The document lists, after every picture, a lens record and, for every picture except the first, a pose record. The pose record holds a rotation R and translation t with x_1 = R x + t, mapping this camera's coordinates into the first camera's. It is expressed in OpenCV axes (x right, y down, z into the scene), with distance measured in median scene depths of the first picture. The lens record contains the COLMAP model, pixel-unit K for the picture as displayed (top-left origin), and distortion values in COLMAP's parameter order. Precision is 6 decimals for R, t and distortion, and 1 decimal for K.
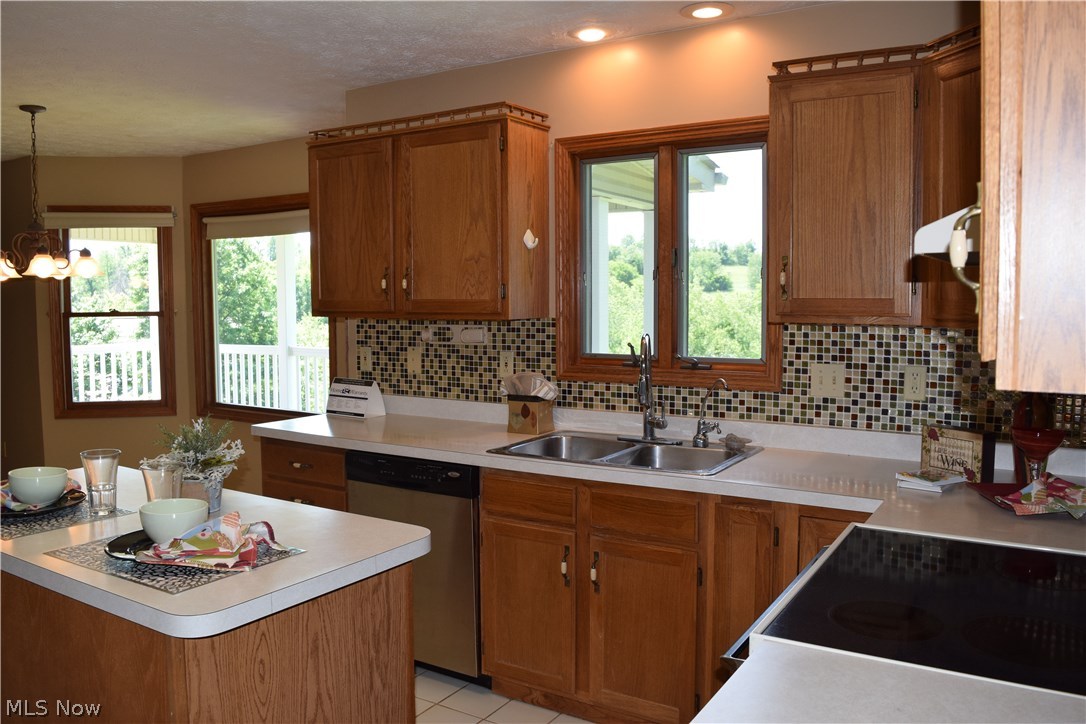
lens RADIAL K [[849.4, 0, 543.0], [0, 849.4, 362.0], [0, 0, 1]] dist [-0.092558, 0.005724]
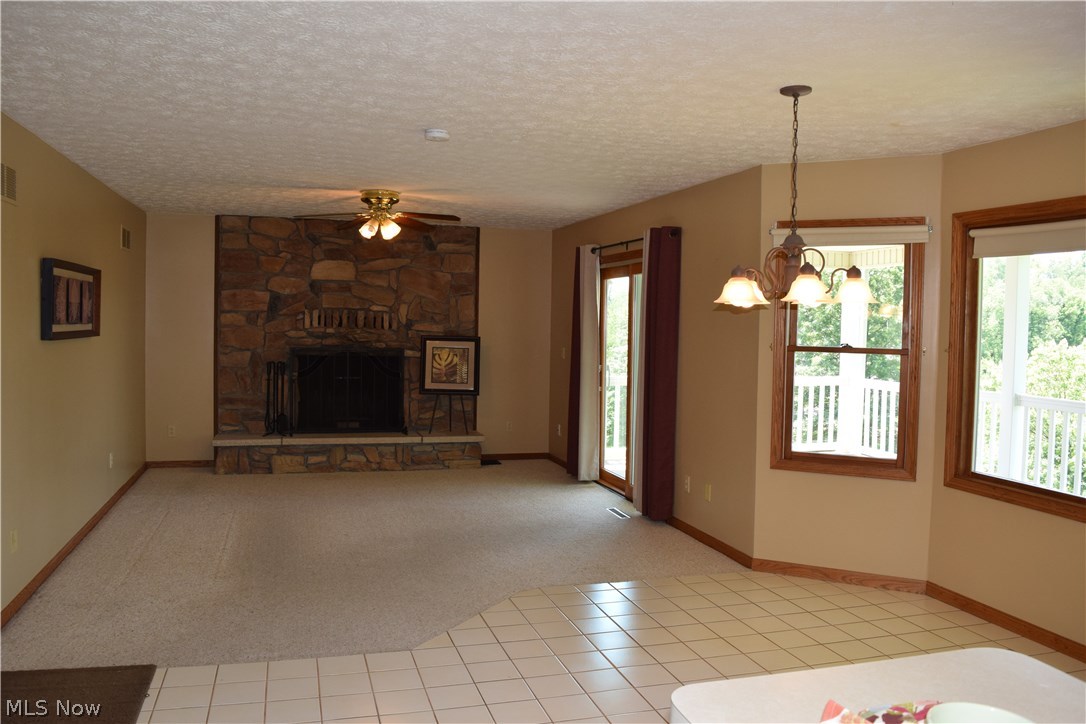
lens RADIAL K [[849.4, 0, 543.0], [0, 849.4, 362.0], [0, 0, 1]] dist [-0.092558, 0.005724]
pose [[0.745499, 0.046461, -0.664886, -0.187971], [-0.069456, 0.997552, -0.008170, -0.018012], [0.662878, 0.052271, 0.746900, 0.176027]]
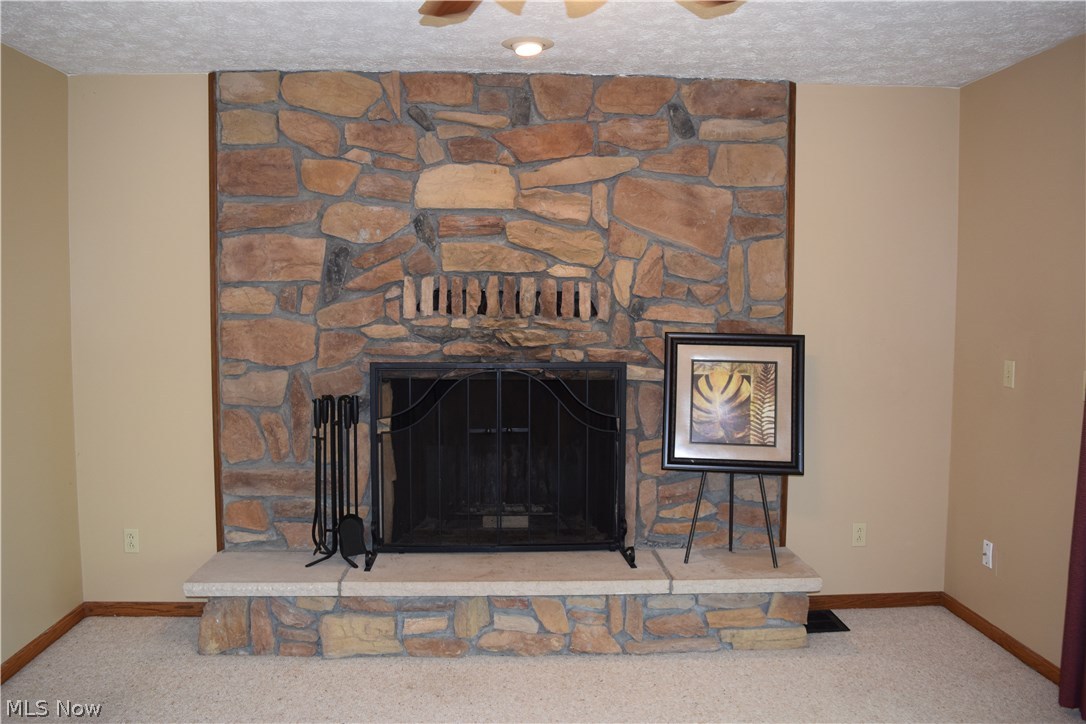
lens RADIAL K [[849.4, 0, 543.0], [0, 849.4, 362.0], [0, 0, 1]] dist [-0.092558, 0.005724]
pose [[0.570044, 0.064377, -0.819088, -0.405486], [-0.065916, 0.997295, 0.032509, -0.029701], [0.818965, 0.035459, 0.572746, 0.344656]]
